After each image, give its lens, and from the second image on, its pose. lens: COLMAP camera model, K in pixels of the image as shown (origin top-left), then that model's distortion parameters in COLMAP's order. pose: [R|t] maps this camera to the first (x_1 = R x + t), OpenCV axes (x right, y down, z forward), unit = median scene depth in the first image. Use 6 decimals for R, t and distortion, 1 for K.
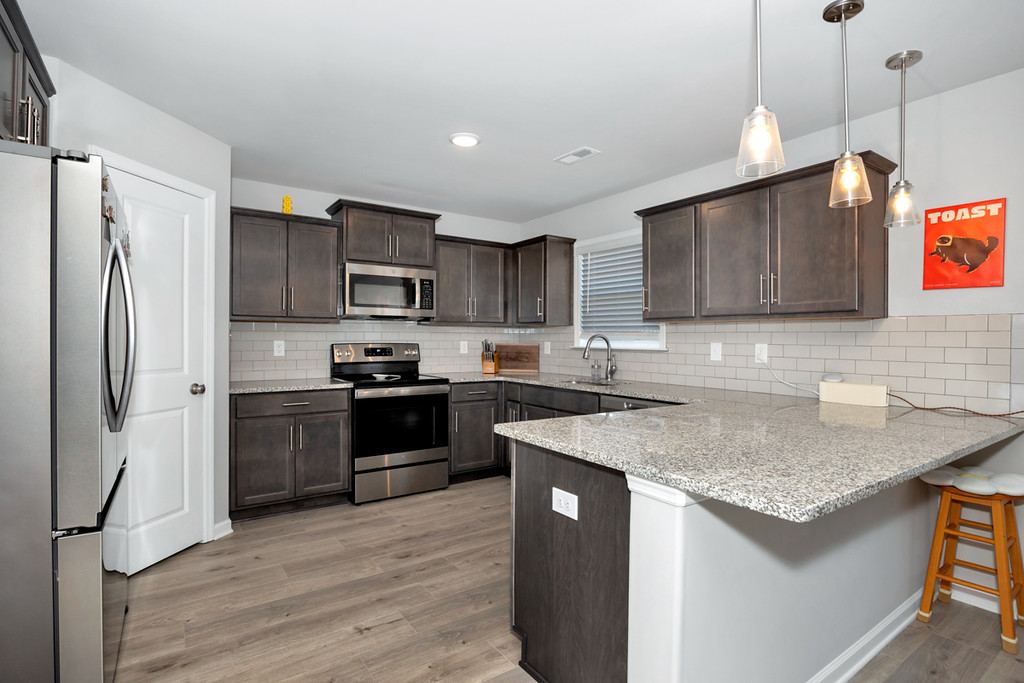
lens RADIAL K [[502.7, 0, 514.2], [0, 502.7, 342.4], [0, 0, 1]] dist [-0.022422, -0.000435]
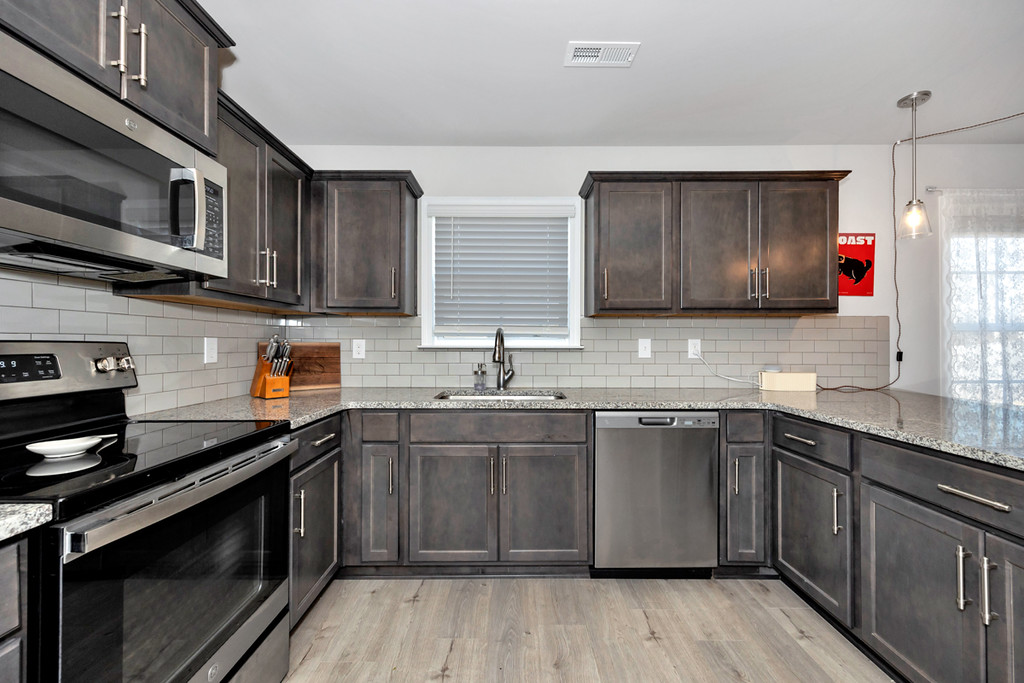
lens RADIAL K [[422.5, 0, 510.9], [0, 422.5, 340.6], [0, 0, 1]] dist [0.011873, 0.000132]
pose [[0.576053, 0.000641, 0.817412, -0.380830], [0.007759, 0.999950, -0.006252, 0.007156], [-0.817376, 0.009944, 0.576019, 0.742507]]
